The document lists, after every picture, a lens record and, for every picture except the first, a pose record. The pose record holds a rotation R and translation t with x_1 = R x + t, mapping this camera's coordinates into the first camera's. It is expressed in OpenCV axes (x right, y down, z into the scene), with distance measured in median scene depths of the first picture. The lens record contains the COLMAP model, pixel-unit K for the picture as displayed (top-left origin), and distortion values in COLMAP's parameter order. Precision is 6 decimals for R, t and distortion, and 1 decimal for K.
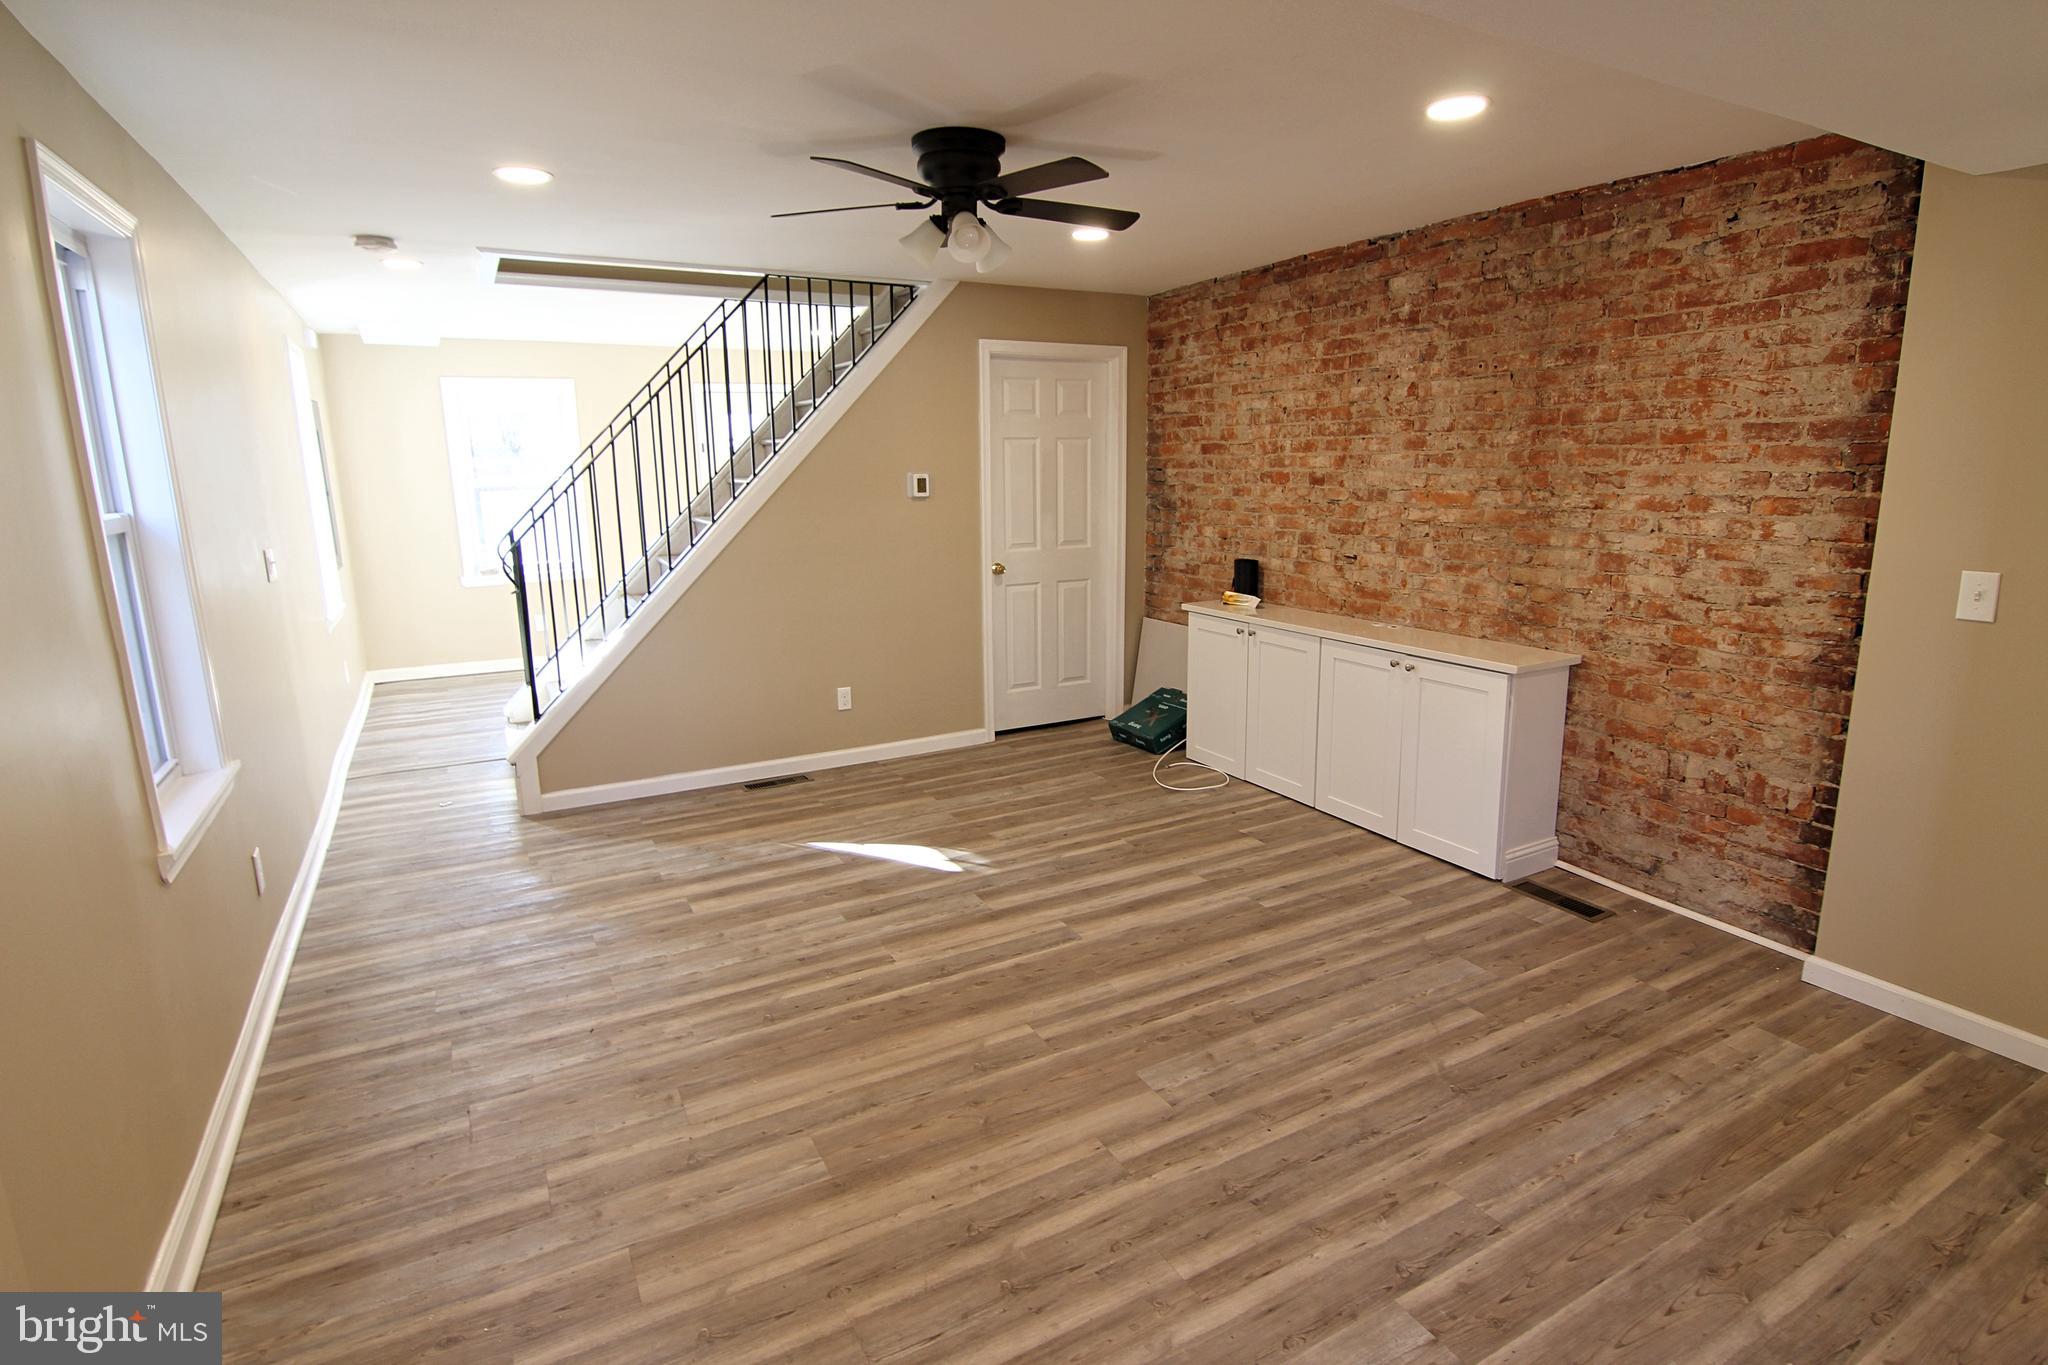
lens RADIAL K [[1035.1, 0, 1041.0], [0, 1035.1, 668.7], [0, 0, 1]] dist [0.000057, -0.016890]
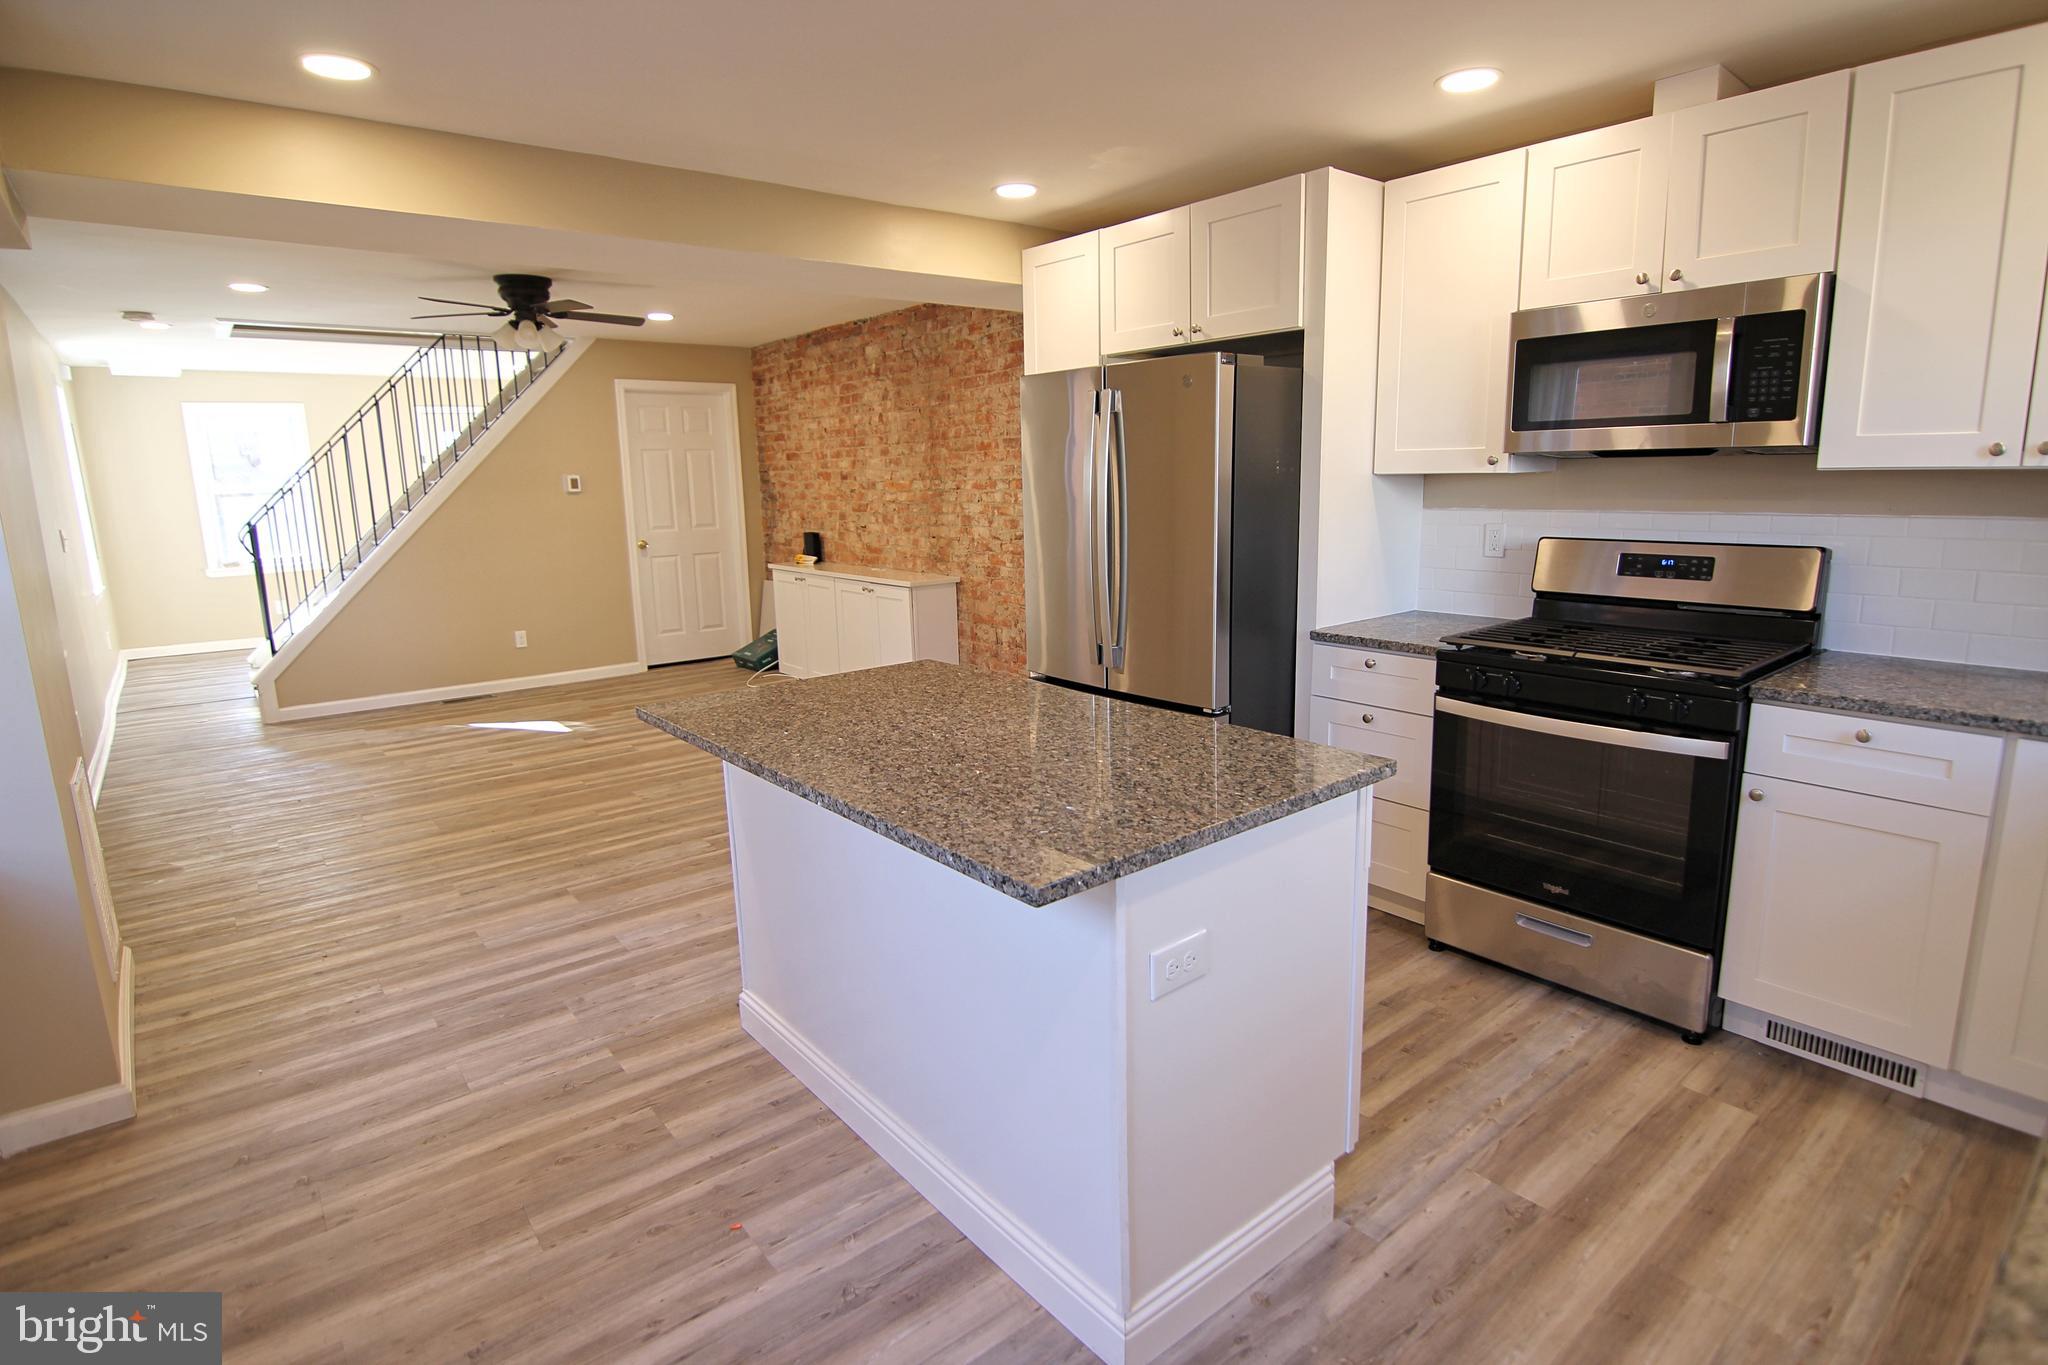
lens RADIAL K [[1035.1, 0, 1041.0], [0, 1035.1, 668.7], [0, 0, 1]] dist [0.000057, -0.016890]
pose [[0.983759, -0.039115, 0.175180, 0.345095], [0.041442, 0.999094, -0.009646, 0.153788], [-0.174644, 0.016749, 0.984489, -0.657977]]
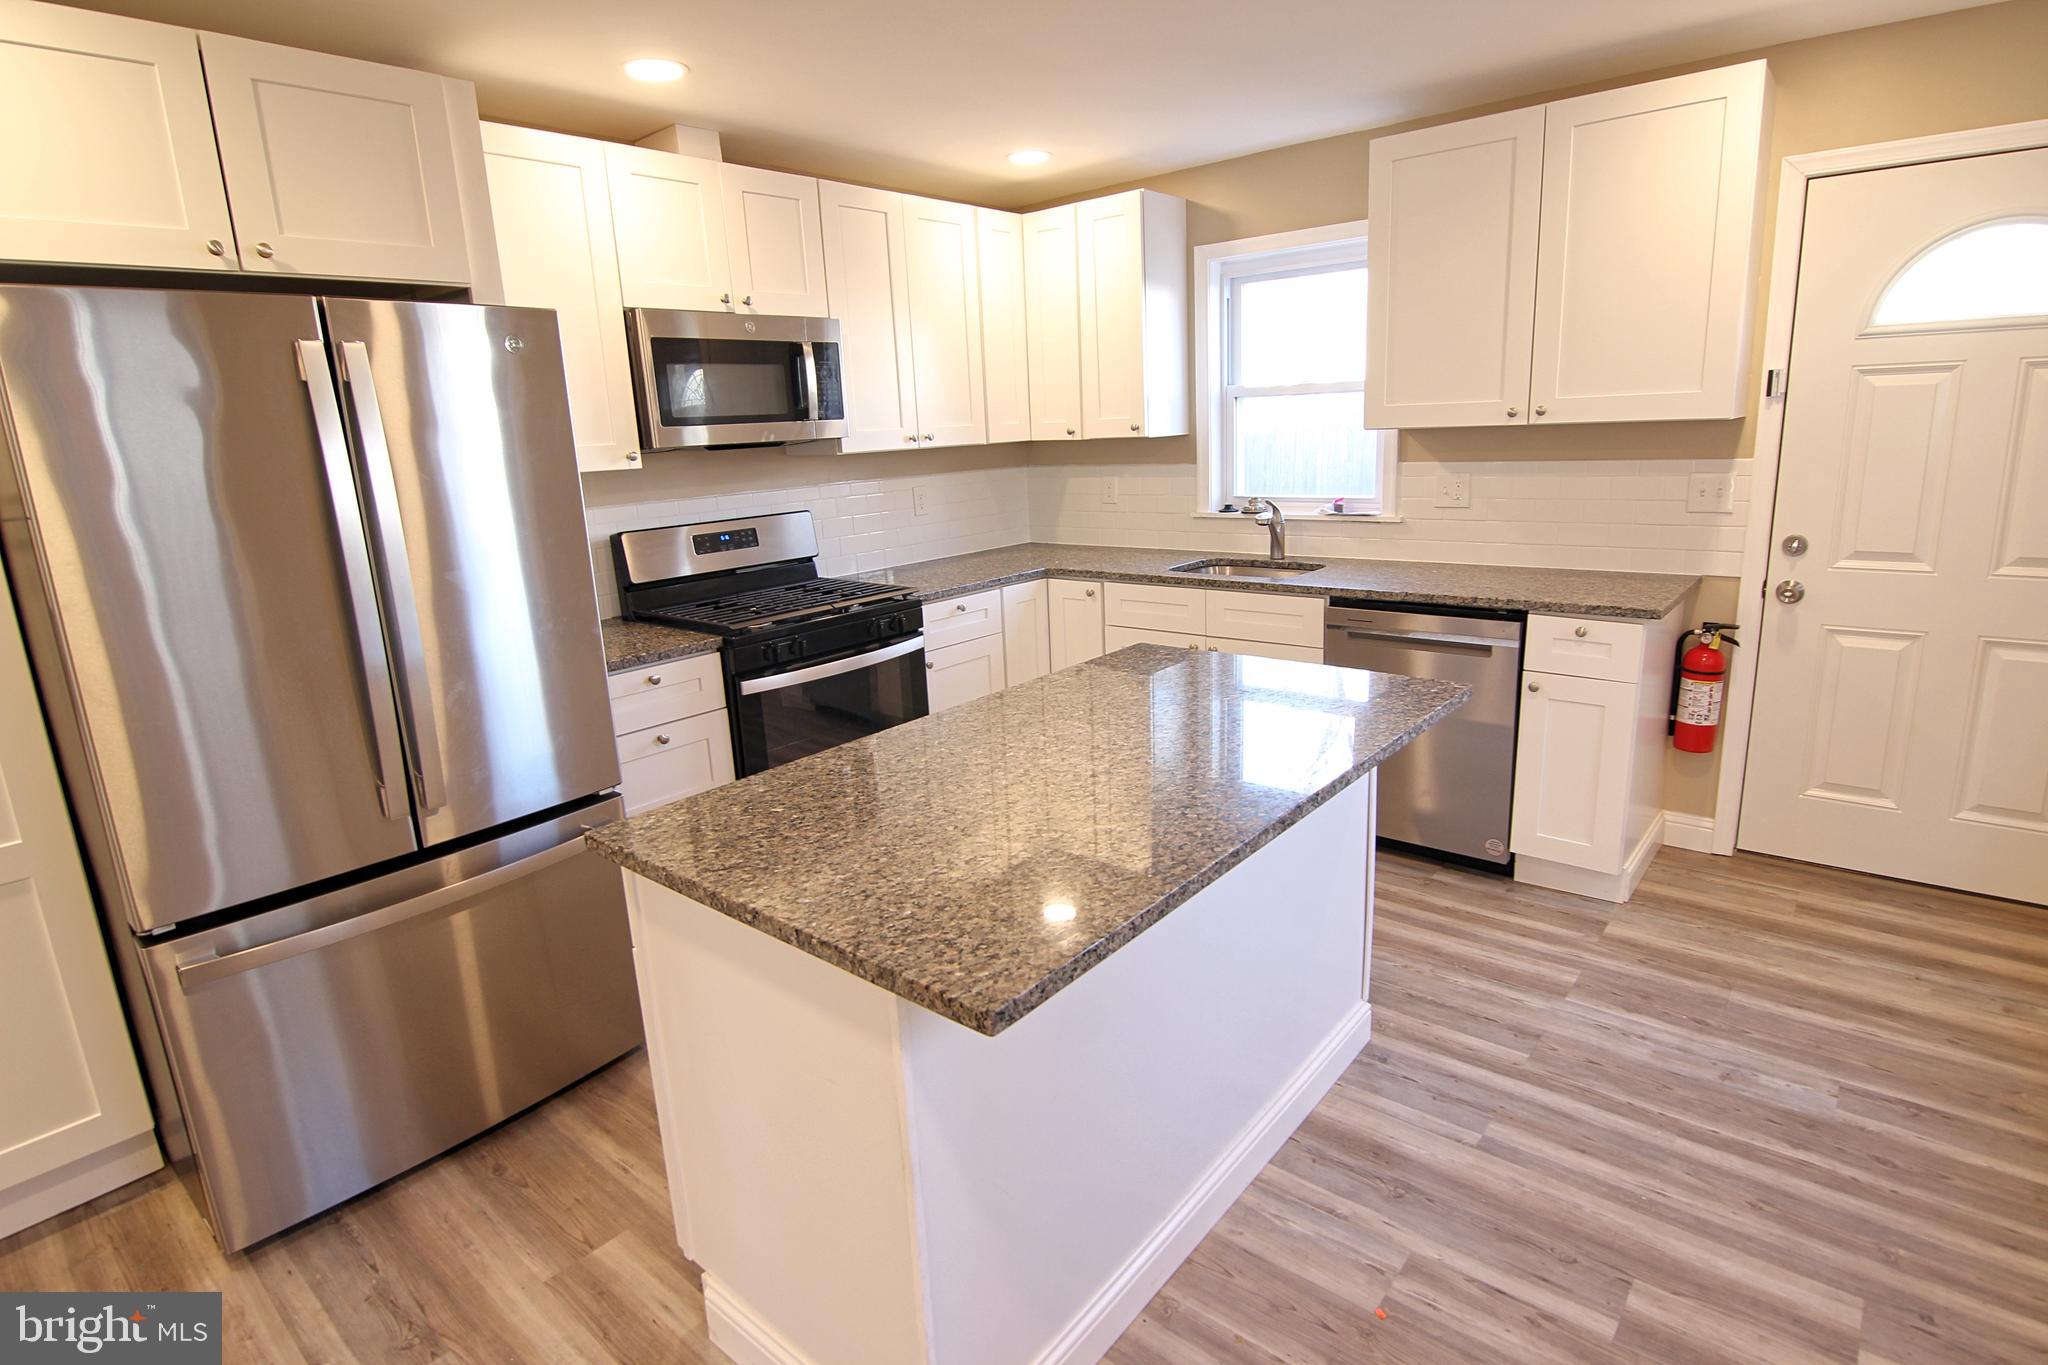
lens RADIAL K [[1035.1, 0, 1041.0], [0, 1035.1, 668.7], [0, 0, 1]] dist [0.000057, -0.016890]
pose [[-0.358115, -0.188333, 0.914486, -0.041686], [0.233071, 0.930406, 0.282882, -0.004286], [-0.904119, 0.314445, -0.289297, 0.082708]]
